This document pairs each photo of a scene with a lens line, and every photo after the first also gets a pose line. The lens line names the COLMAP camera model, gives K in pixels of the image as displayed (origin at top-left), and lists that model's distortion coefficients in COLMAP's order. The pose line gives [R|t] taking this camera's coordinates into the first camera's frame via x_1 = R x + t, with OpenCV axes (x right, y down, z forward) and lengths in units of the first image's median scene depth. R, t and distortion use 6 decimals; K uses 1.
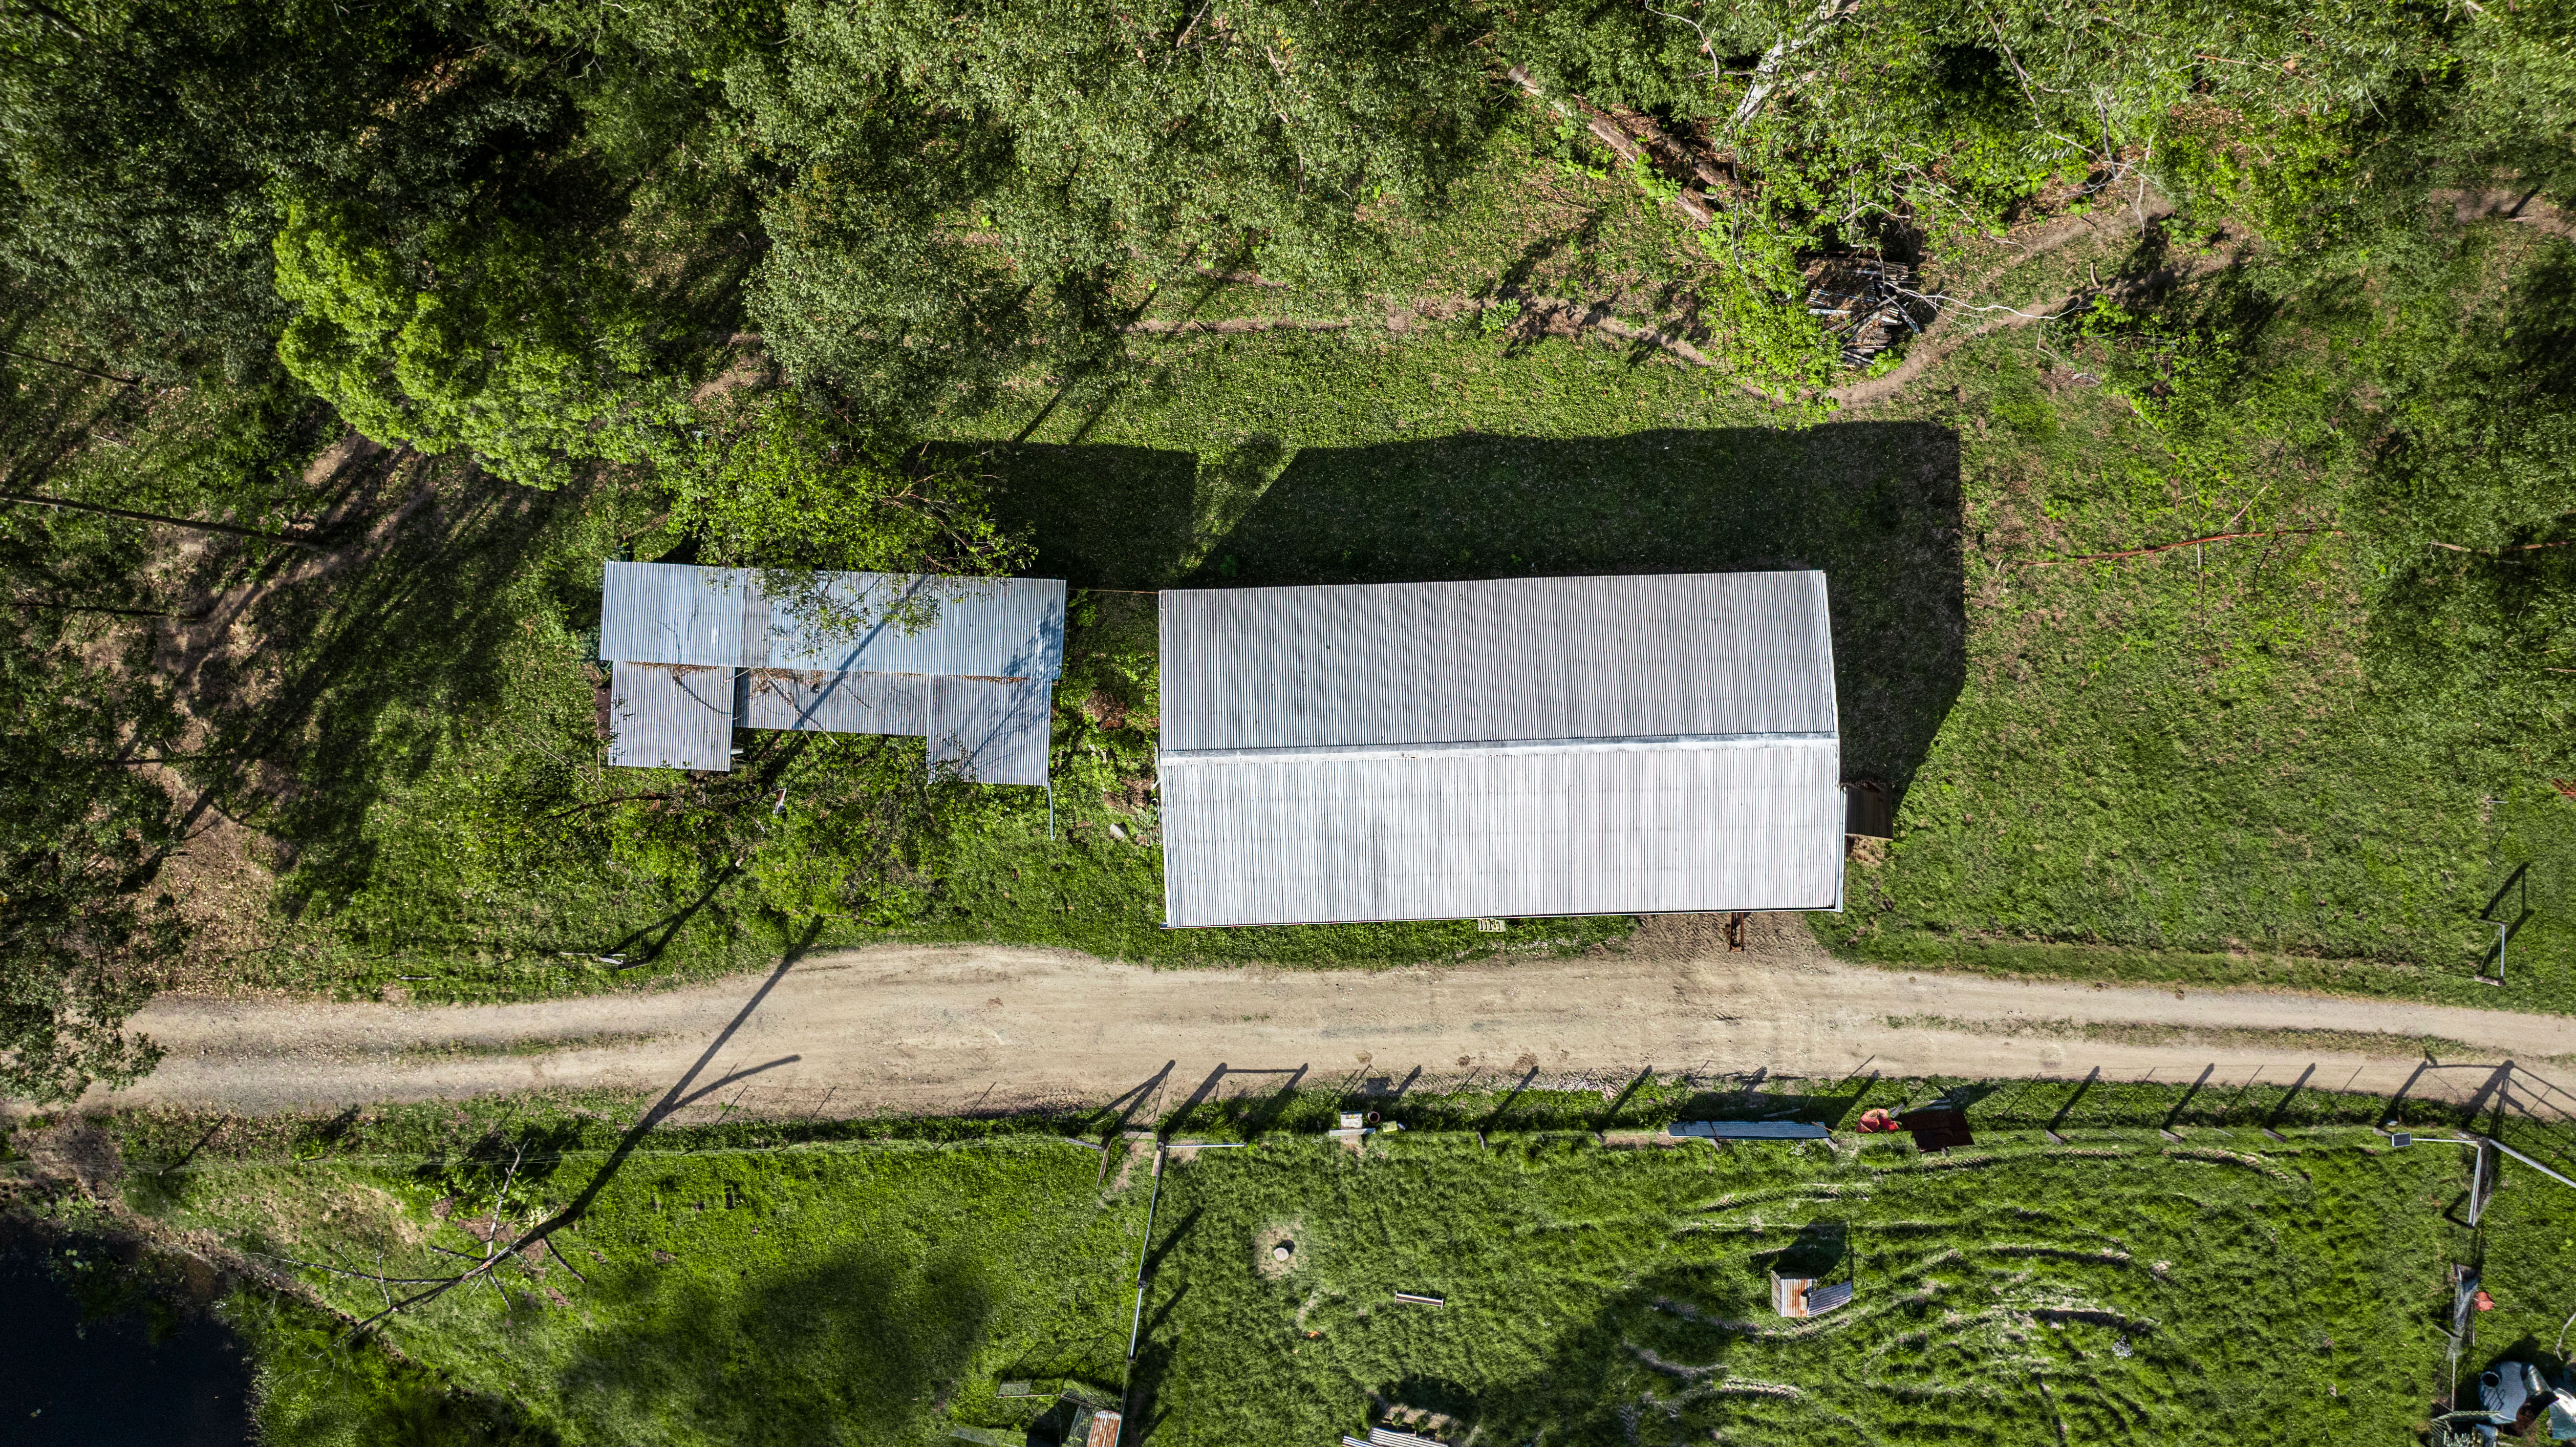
lens RADIAL K [[1879.7, 0, 1288.0], [0, 1879.7, 723.5], [0, 0, 1]] dist [0.013763, 0.001335]
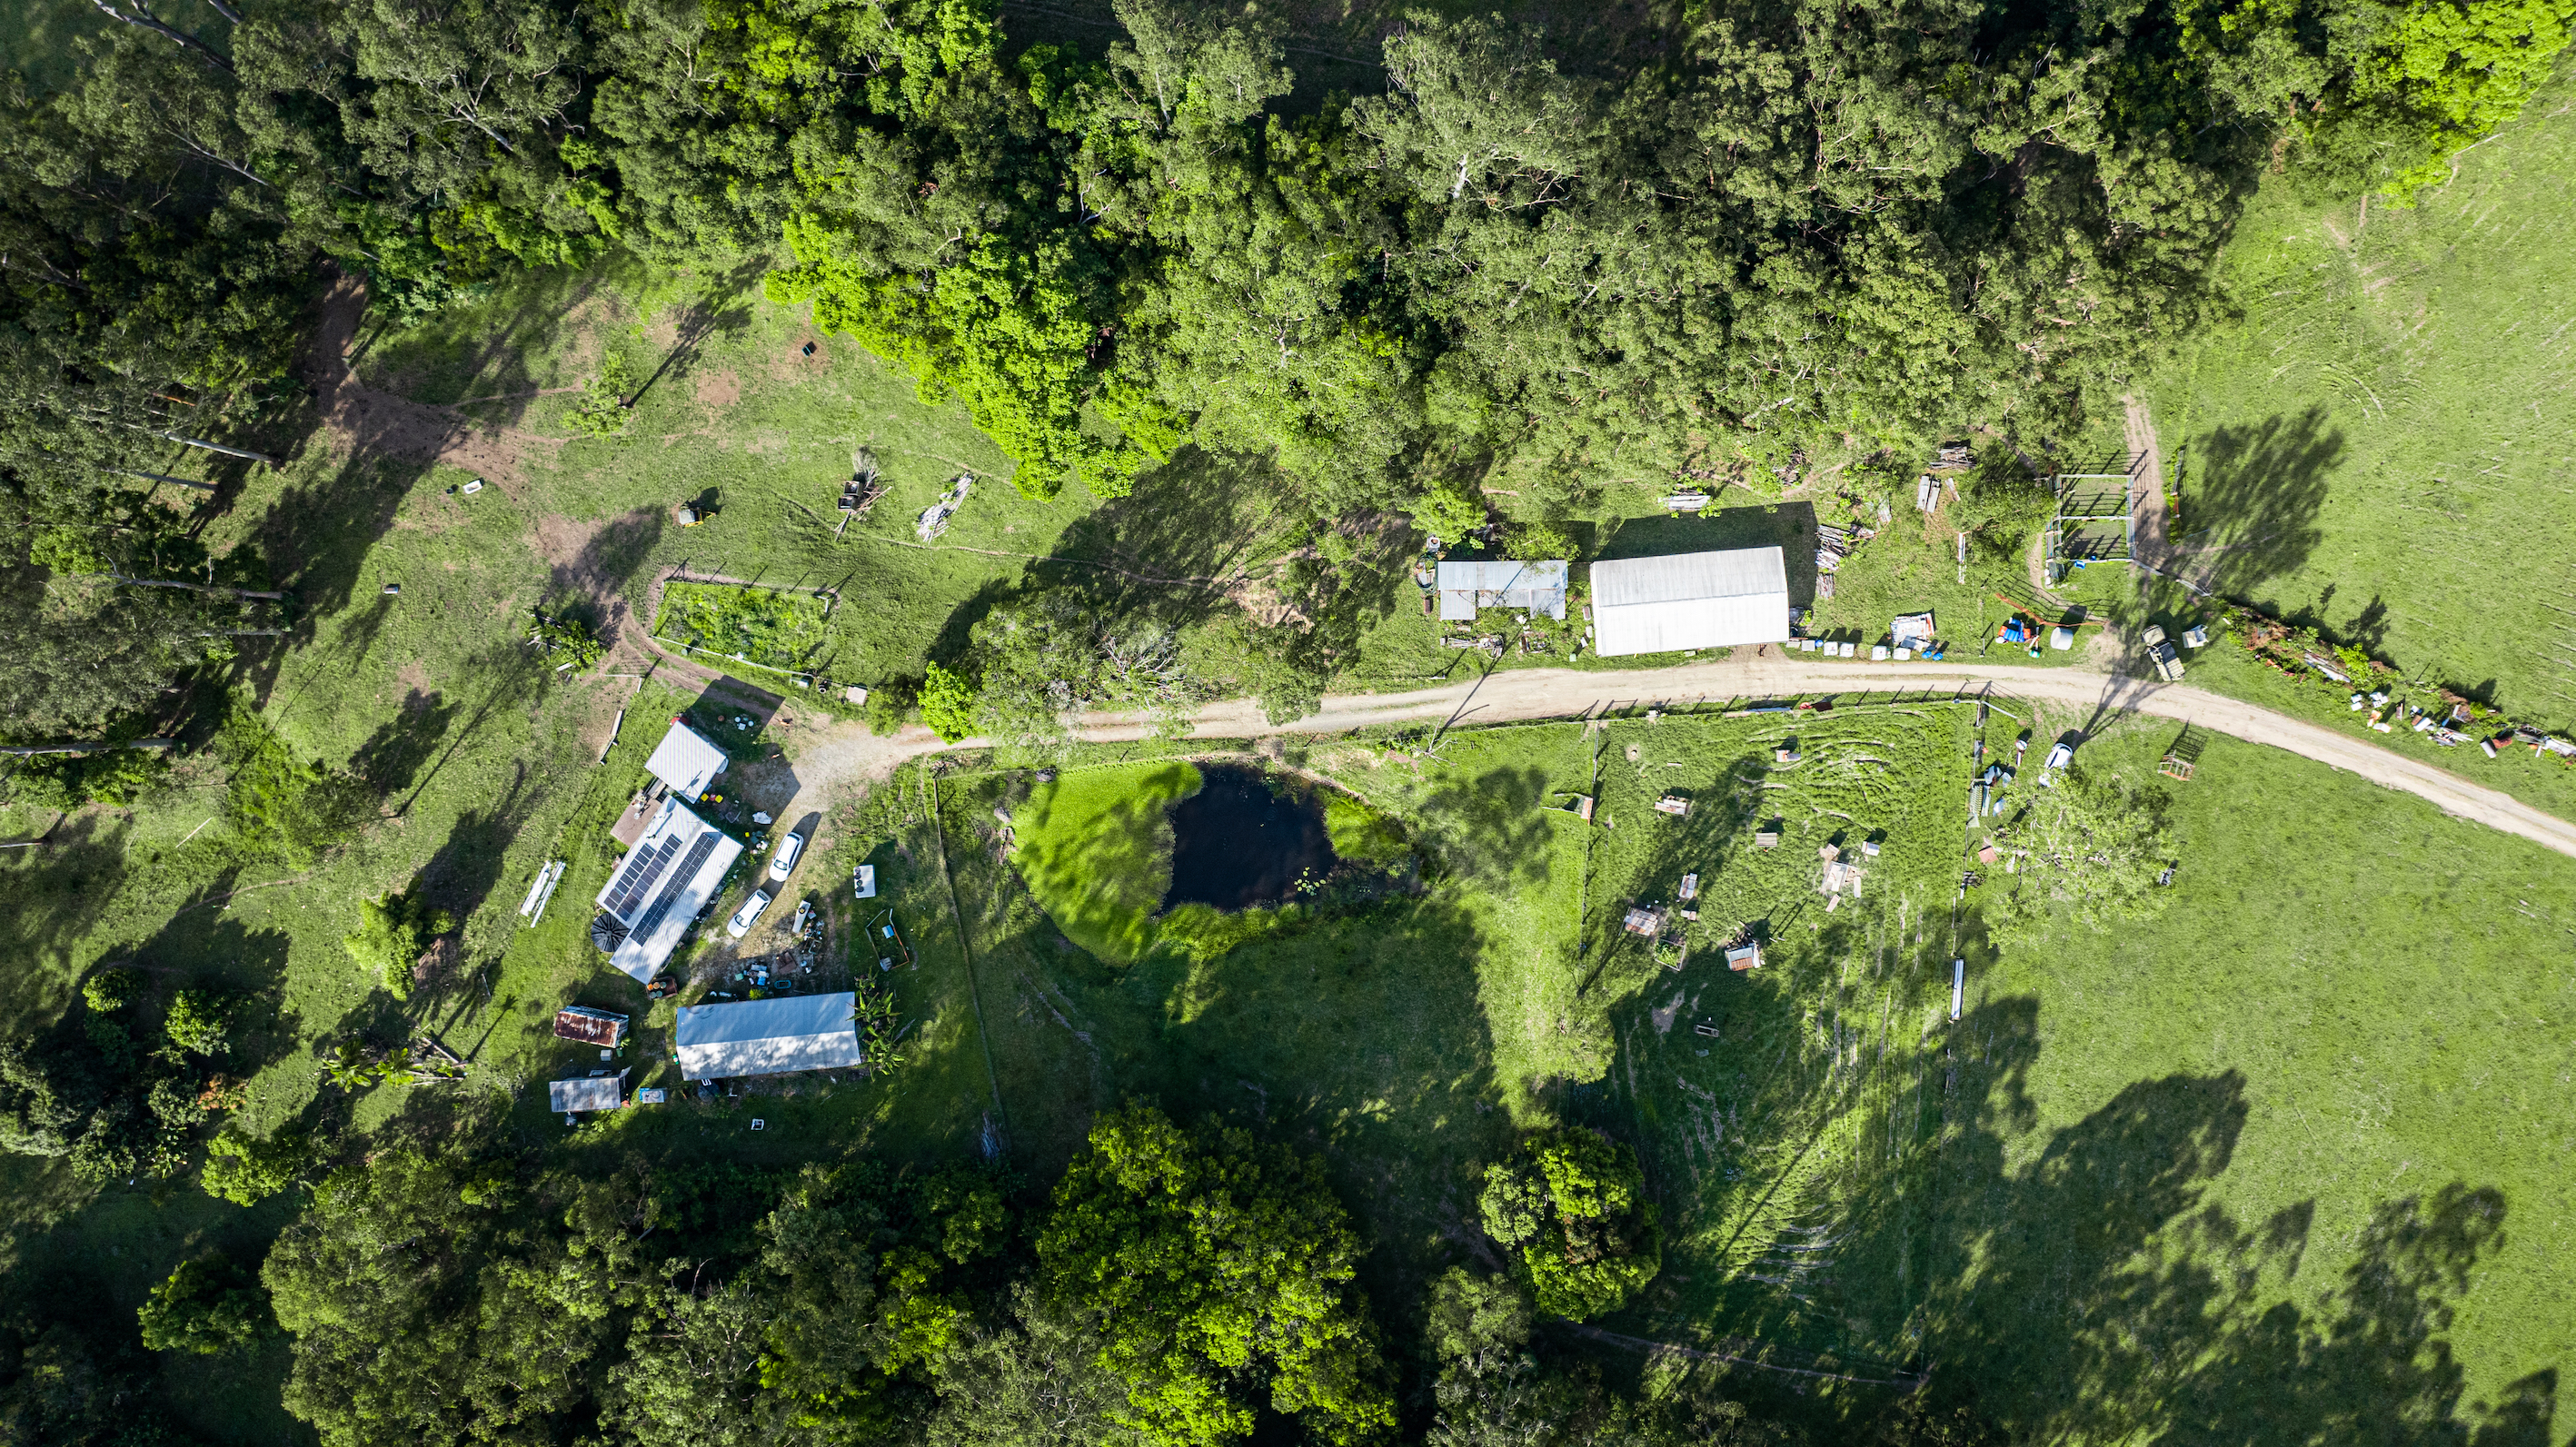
lens RADIAL K [[1856.1, 0, 1288.0], [0, 1856.1, 723.5], [0, 0, 1]] dist [-0.009643, 0.003233]
pose [[0.998397, -0.052532, -0.021047, -0.557121], [0.052391, 0.998601, -0.007196, 0.217730], [0.021396, 0.006082, 0.999753, -2.391568]]
